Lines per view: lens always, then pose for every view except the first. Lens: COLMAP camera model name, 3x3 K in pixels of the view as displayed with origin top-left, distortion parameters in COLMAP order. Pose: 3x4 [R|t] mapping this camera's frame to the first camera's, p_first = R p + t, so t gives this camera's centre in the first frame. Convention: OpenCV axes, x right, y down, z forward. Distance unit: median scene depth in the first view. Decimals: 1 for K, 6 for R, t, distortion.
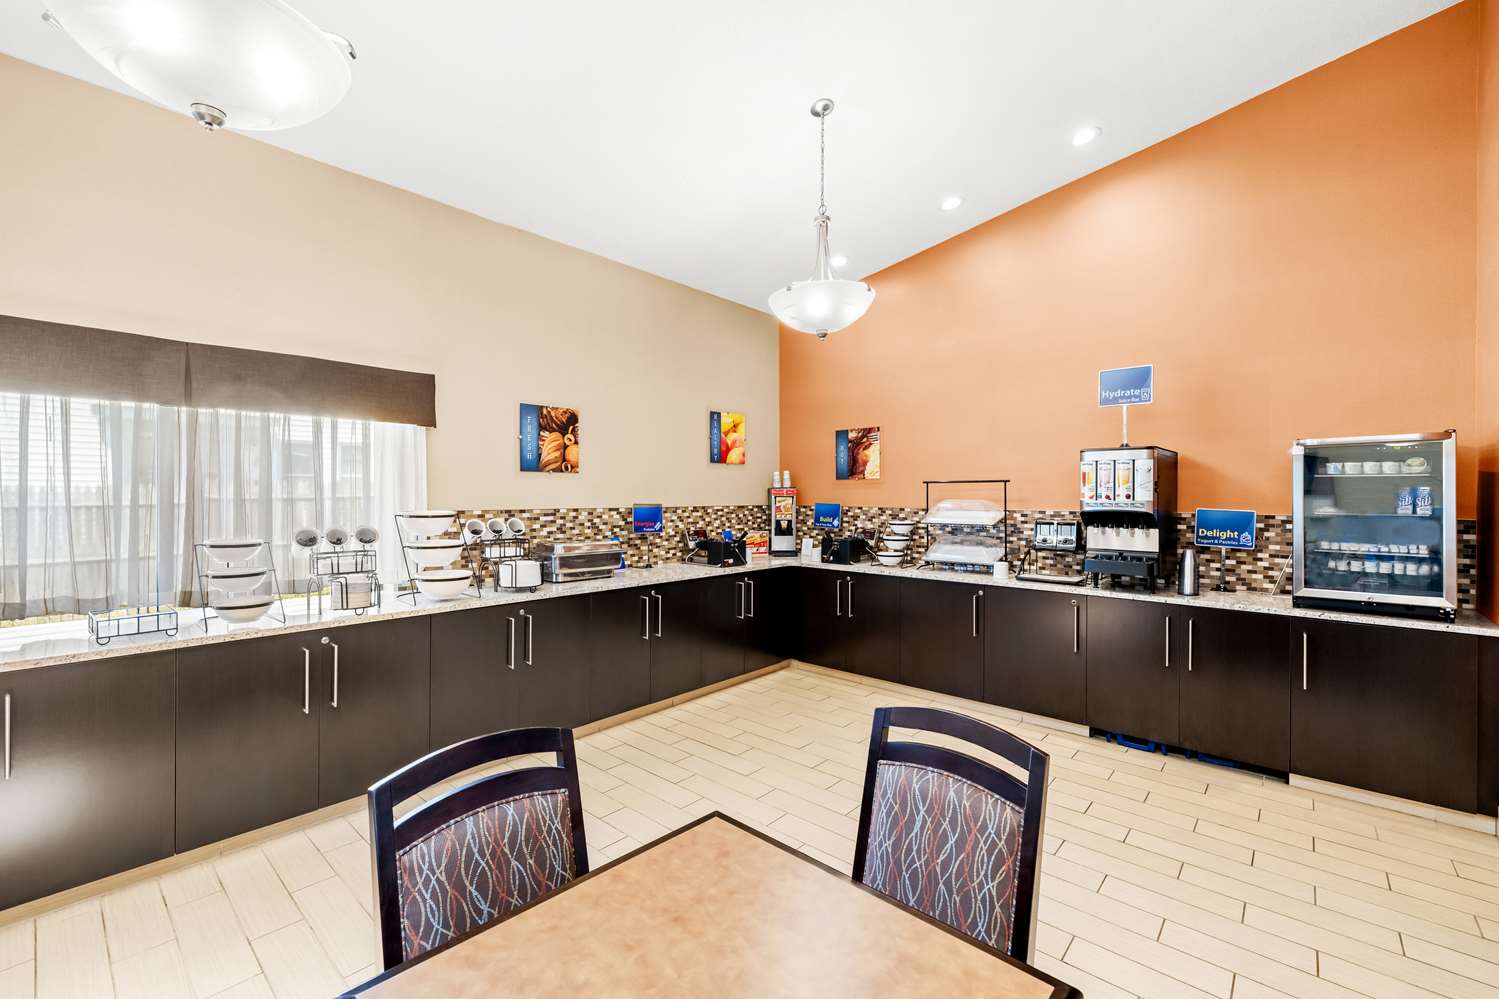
lens RADIAL K [[633.7, 0, 753.2], [0, 633.7, 497.9], [0, 0, 1]] dist [0.001224, -0.000008]
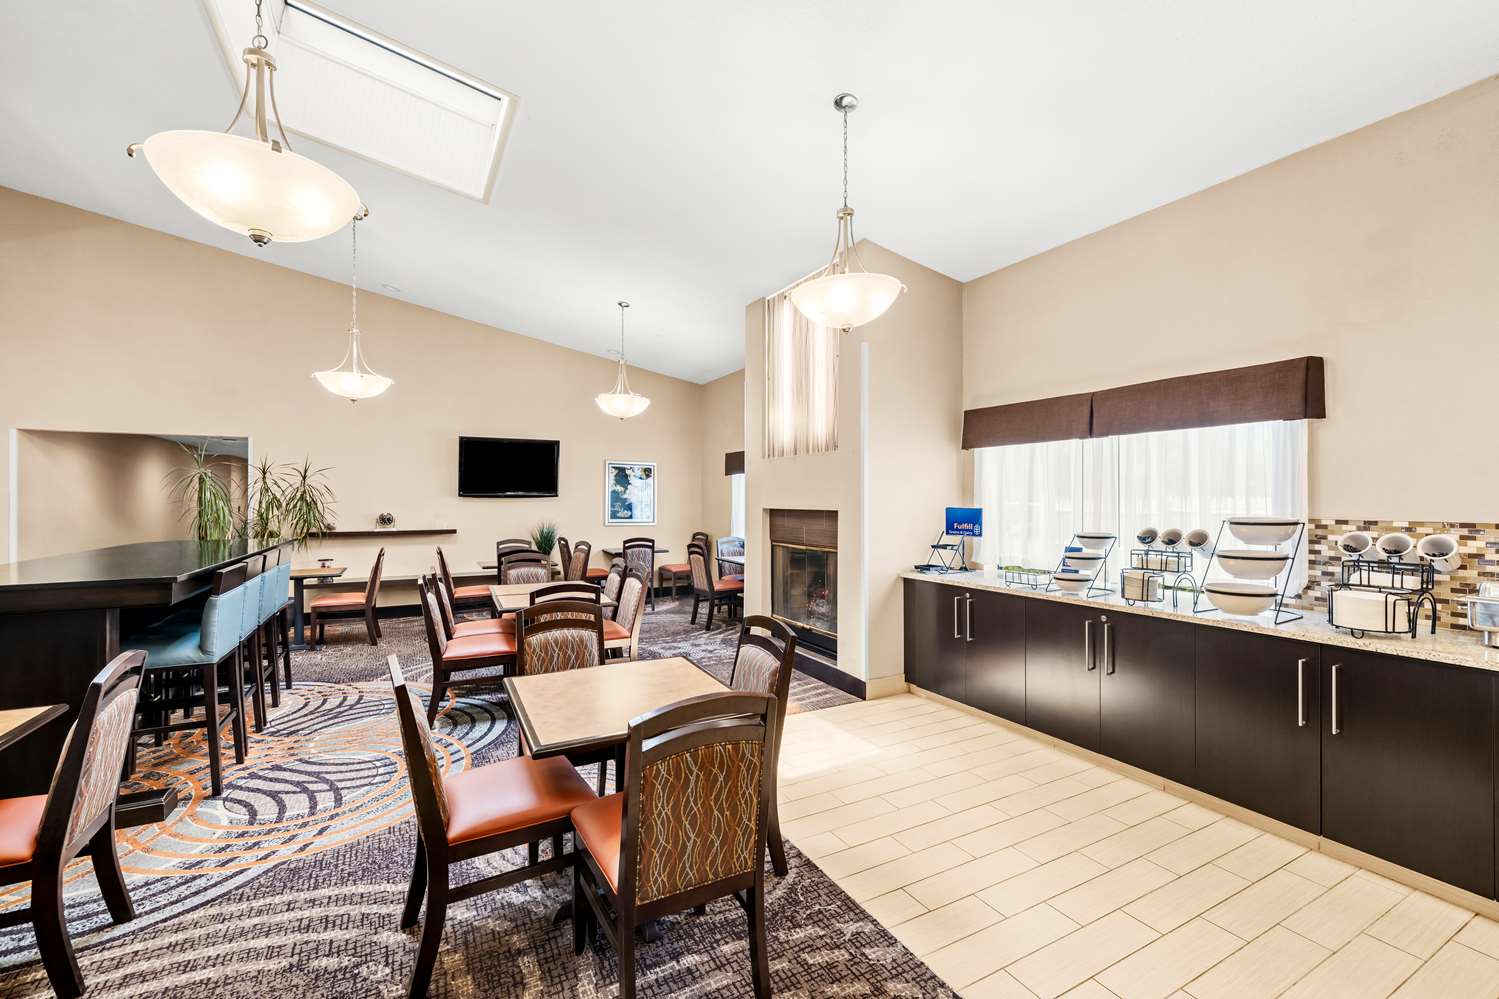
lens RADIAL K [[633.7, 0, 753.2], [0, 633.7, 497.9], [0, 0, 1]] dist [0.001224, -0.000008]
pose [[-0.343998, 0.002935, -0.938966, 0.399163], [0.000092, 0.999995, 0.003092, -0.007581], [0.938970, 0.000977, -0.343996, 0.431120]]
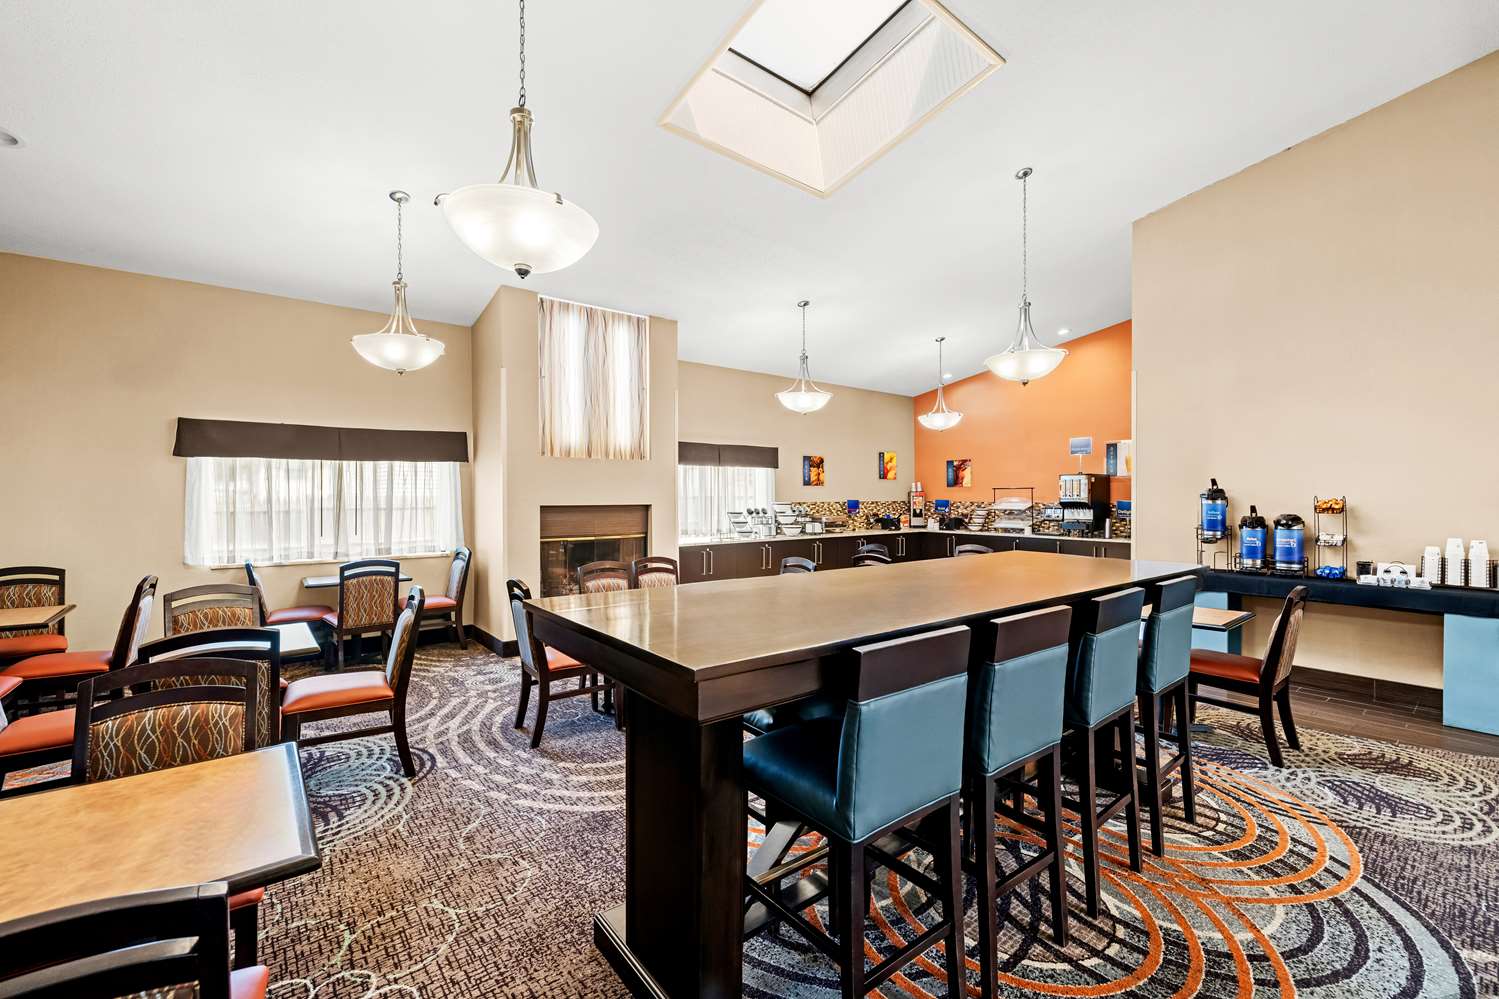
lens RADIAL K [[633.7, 0, 753.2], [0, 633.7, 497.9], [0, 0, 1]] dist [0.001224, -0.000008]
pose [[0.985981, -0.004094, -0.166810, -0.135778], [0.003929, 0.999991, -0.001318, 0.003756], [0.166814, 0.000644, 0.985988, -1.055390]]
